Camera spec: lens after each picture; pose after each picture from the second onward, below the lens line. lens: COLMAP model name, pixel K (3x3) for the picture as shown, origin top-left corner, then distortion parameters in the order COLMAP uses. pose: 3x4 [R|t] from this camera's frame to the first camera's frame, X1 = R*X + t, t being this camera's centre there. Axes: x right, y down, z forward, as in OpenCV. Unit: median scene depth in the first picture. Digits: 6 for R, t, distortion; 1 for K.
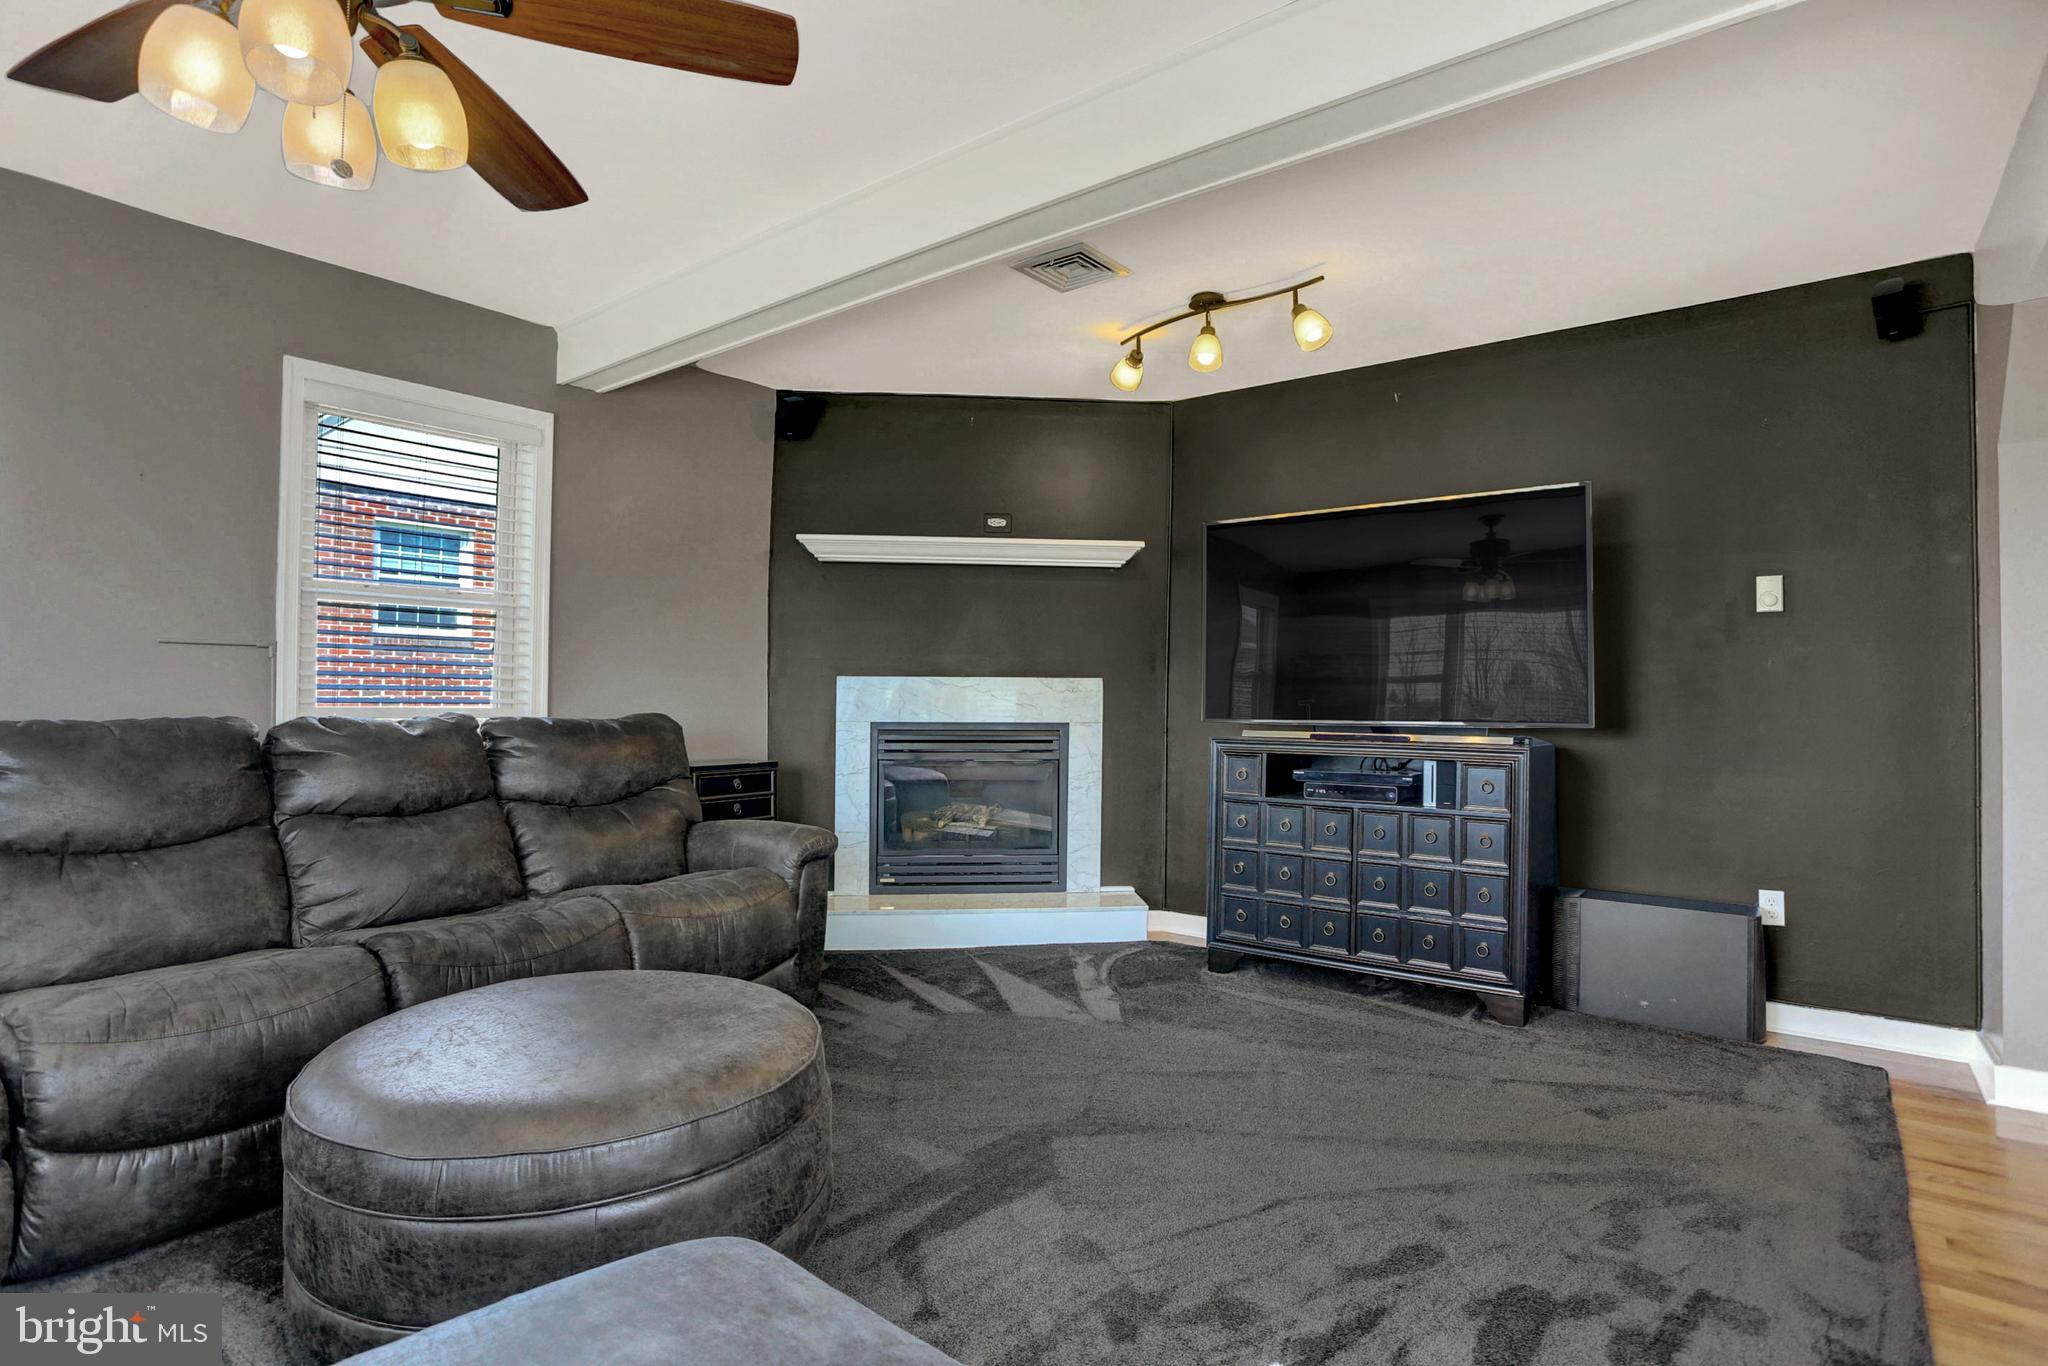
lens RADIAL K [[1032.0, 0, 1024.0], [0, 1032.0, 683.0], [0, 0, 1]] dist [-0.045481, -0.000060]
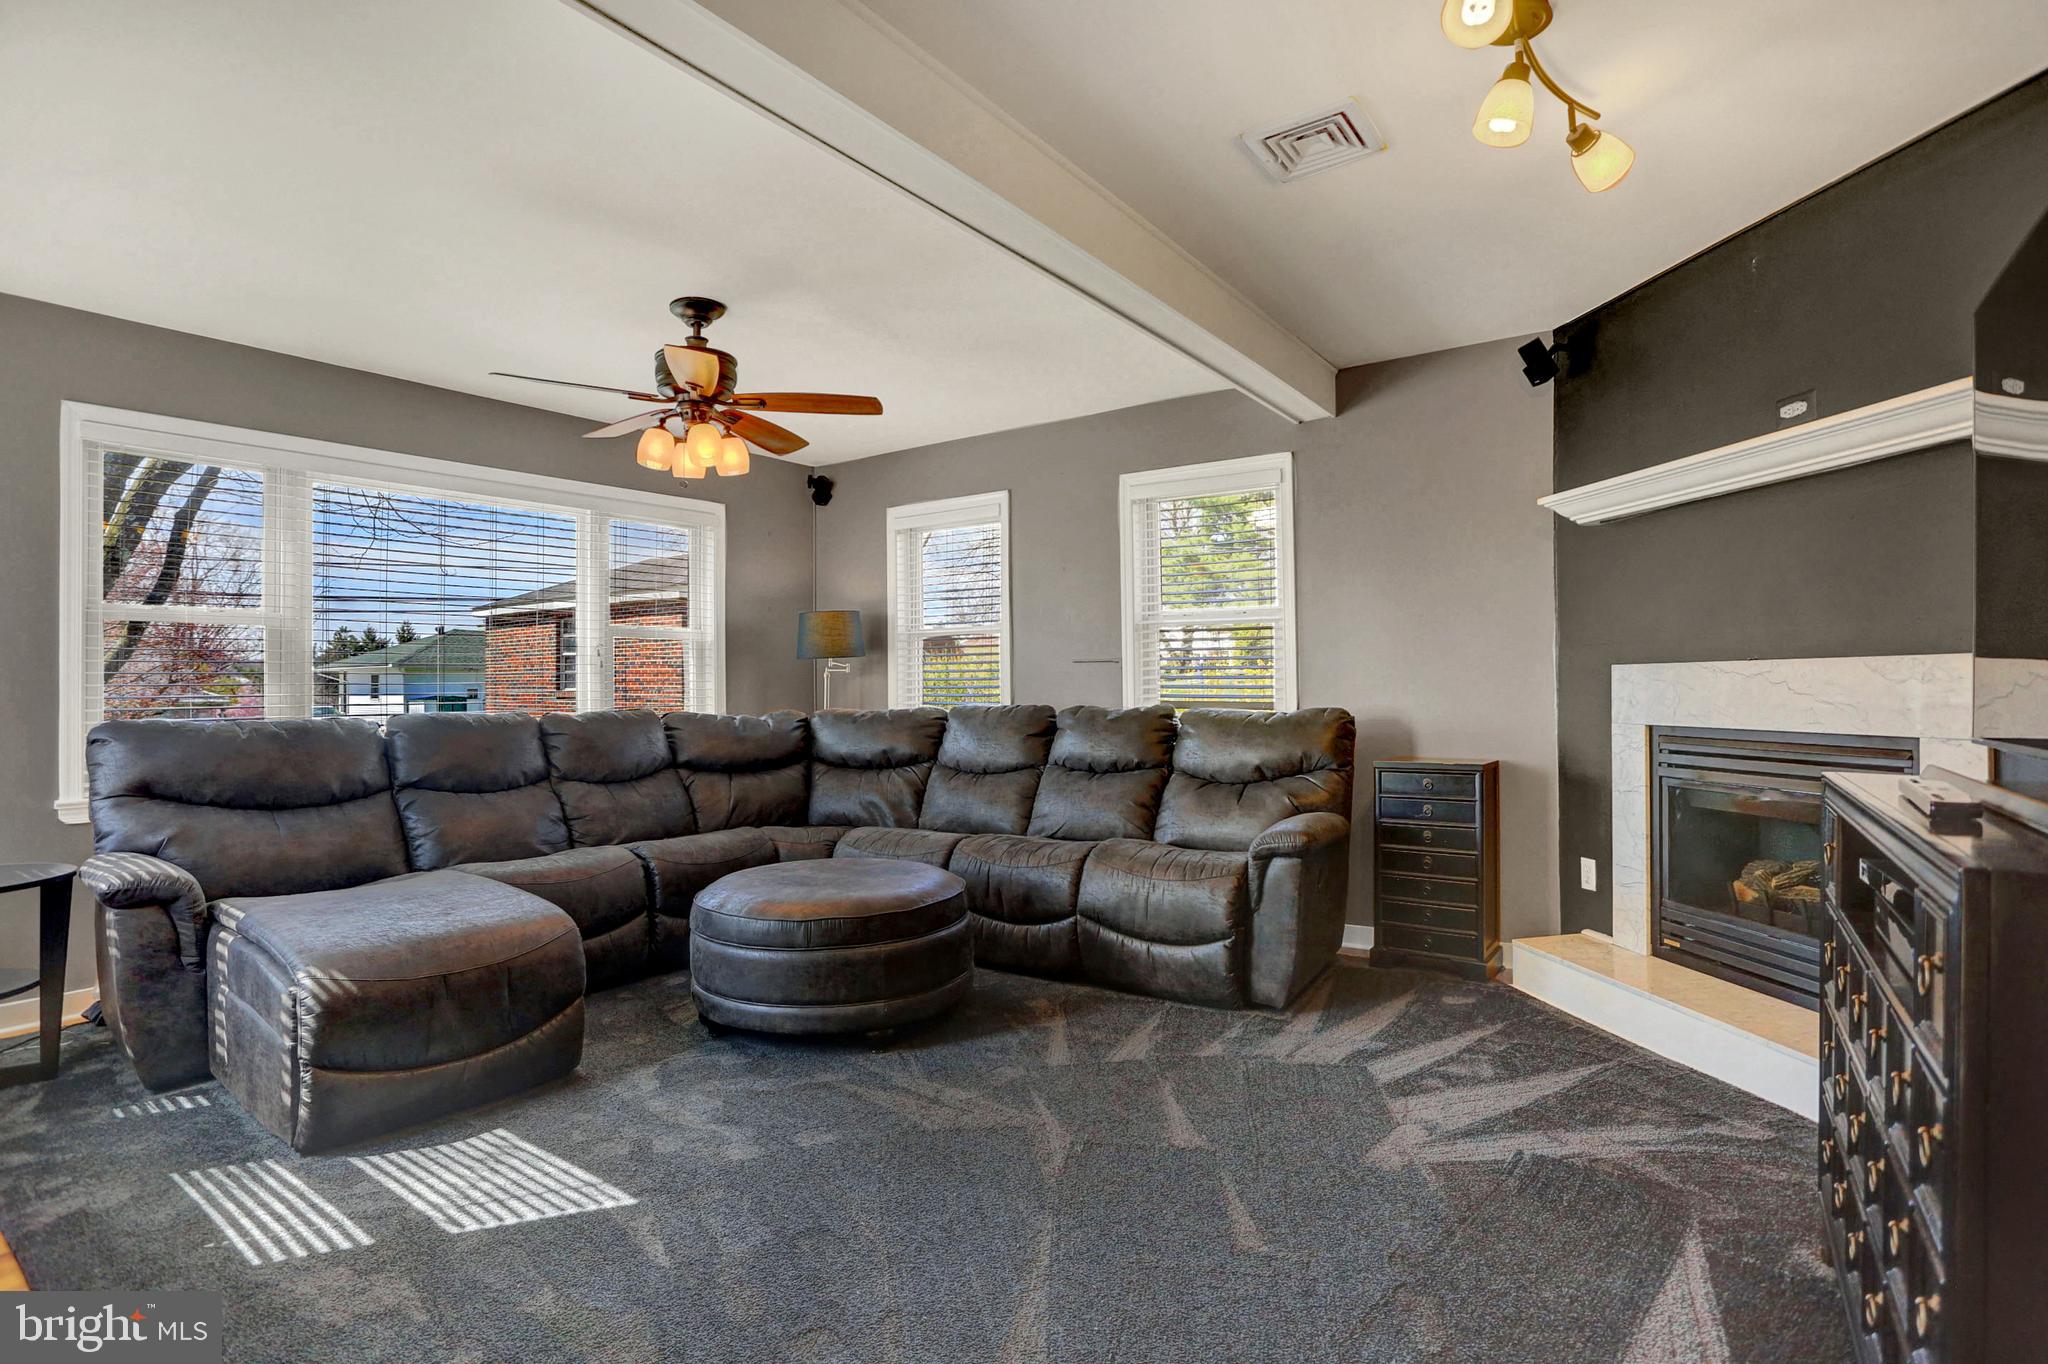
lens RADIAL K [[1011.3, 0, 1030.0], [0, 1011.3, 673.8], [0, 0, 1]] dist [-0.083229, 0.035871]
pose [[0.041469, -0.019893, -0.998942, 0.663555], [0.015541, 0.999694, -0.019262, 0.009461], [0.999019, -0.014725, 0.041766, 0.632843]]
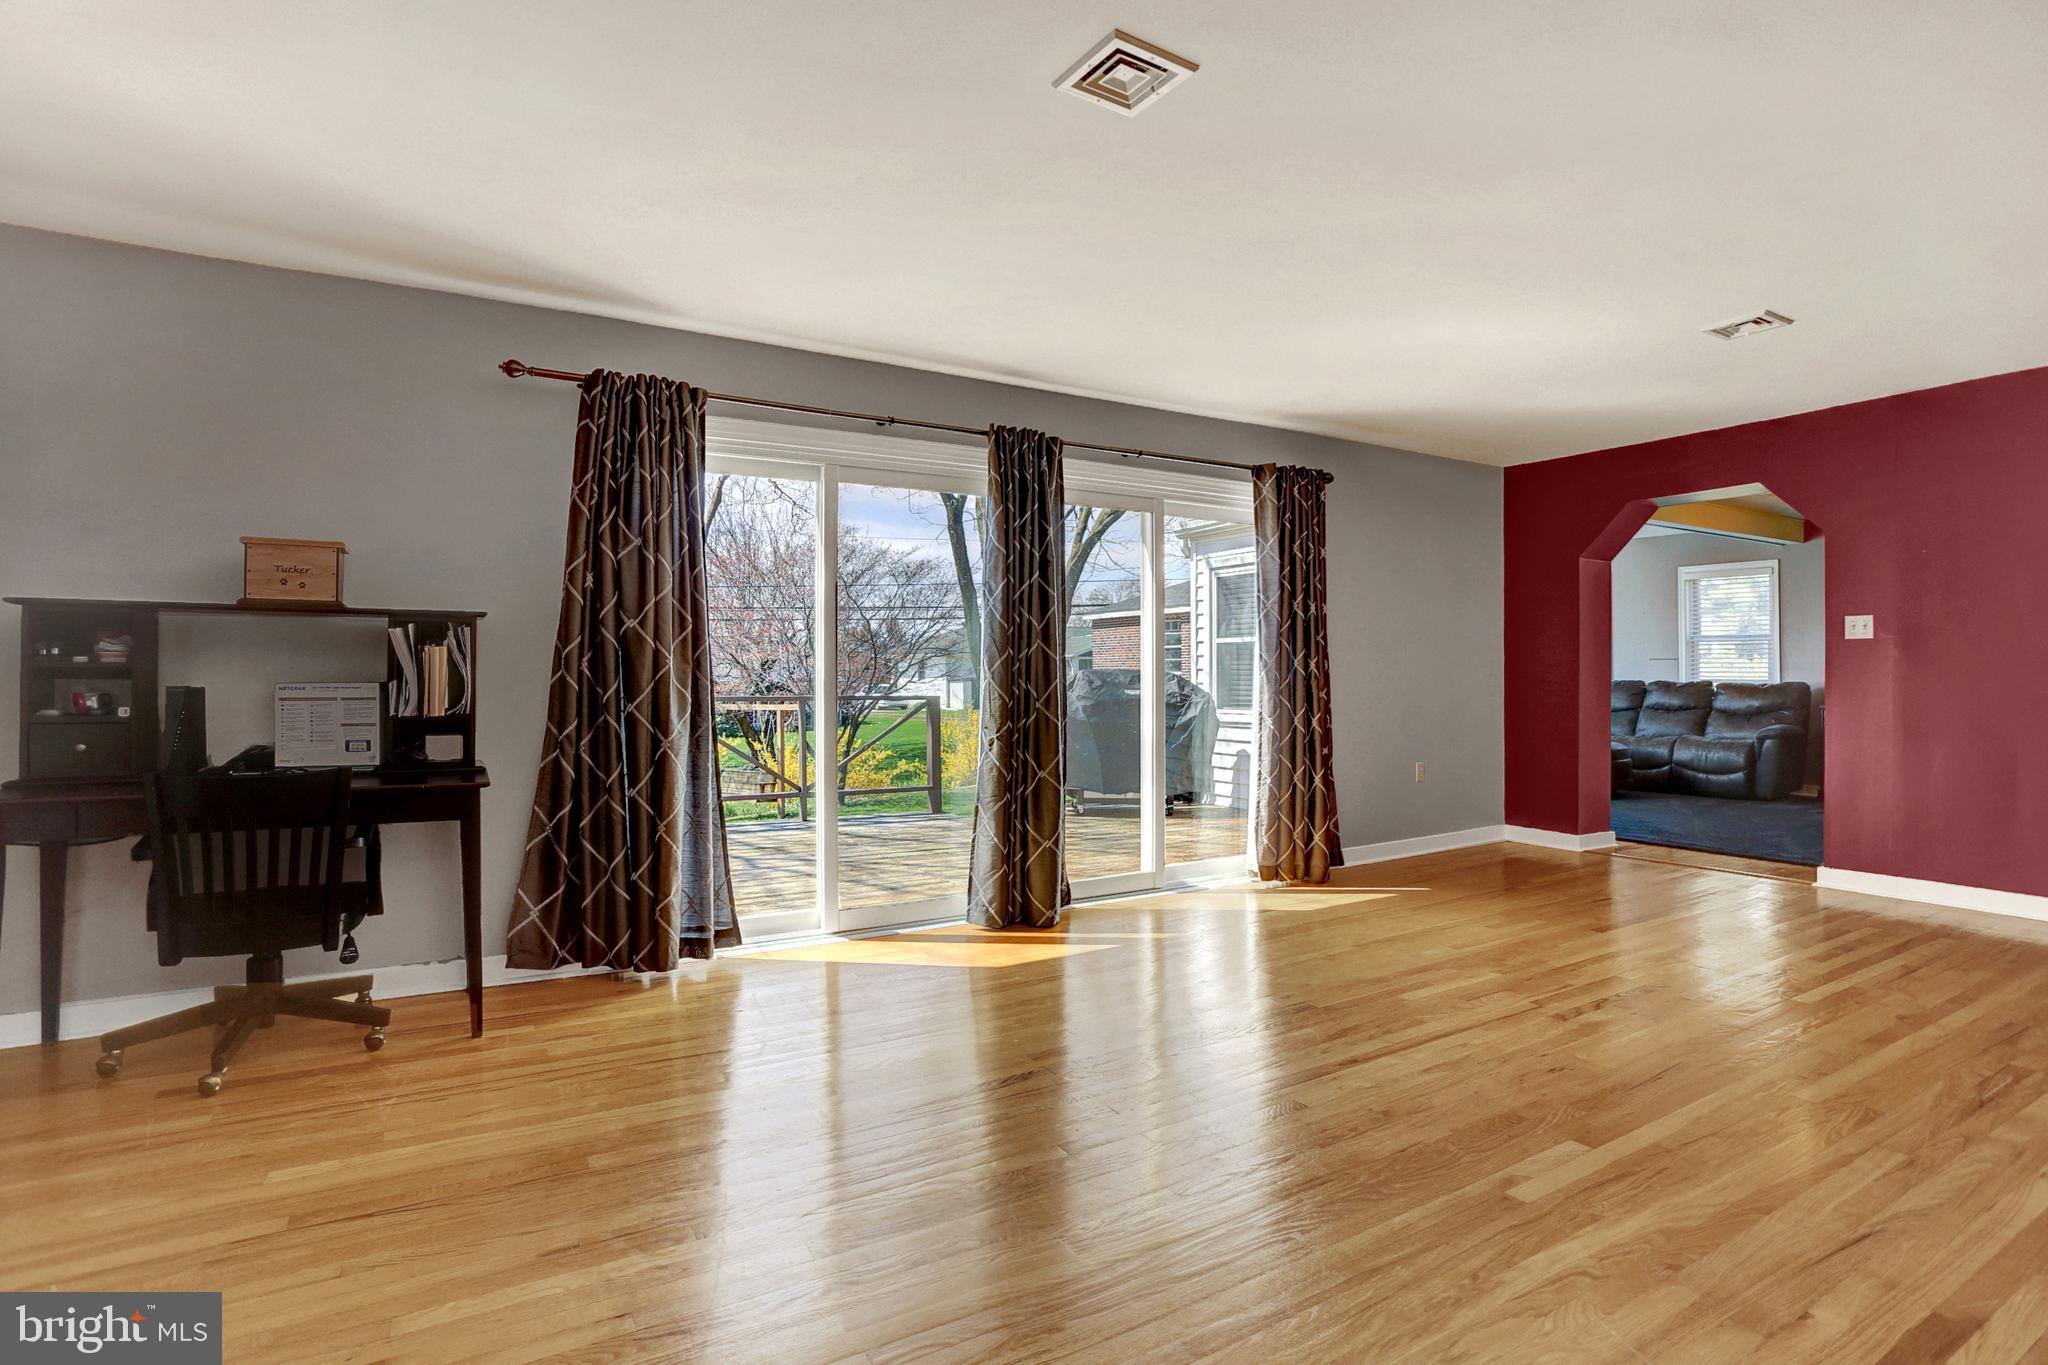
lens RADIAL K [[1011.3, 0, 1030.0], [0, 1011.3, 674.3], [0, 0, 1]] dist [-0.083229, 0.035871]
pose [[-0.354006, -0.007299, -0.935215, 2.306480], [0.008808, 0.999899, -0.011138, 0.022951], [0.935202, -0.012181, -0.353906, 0.146311]]
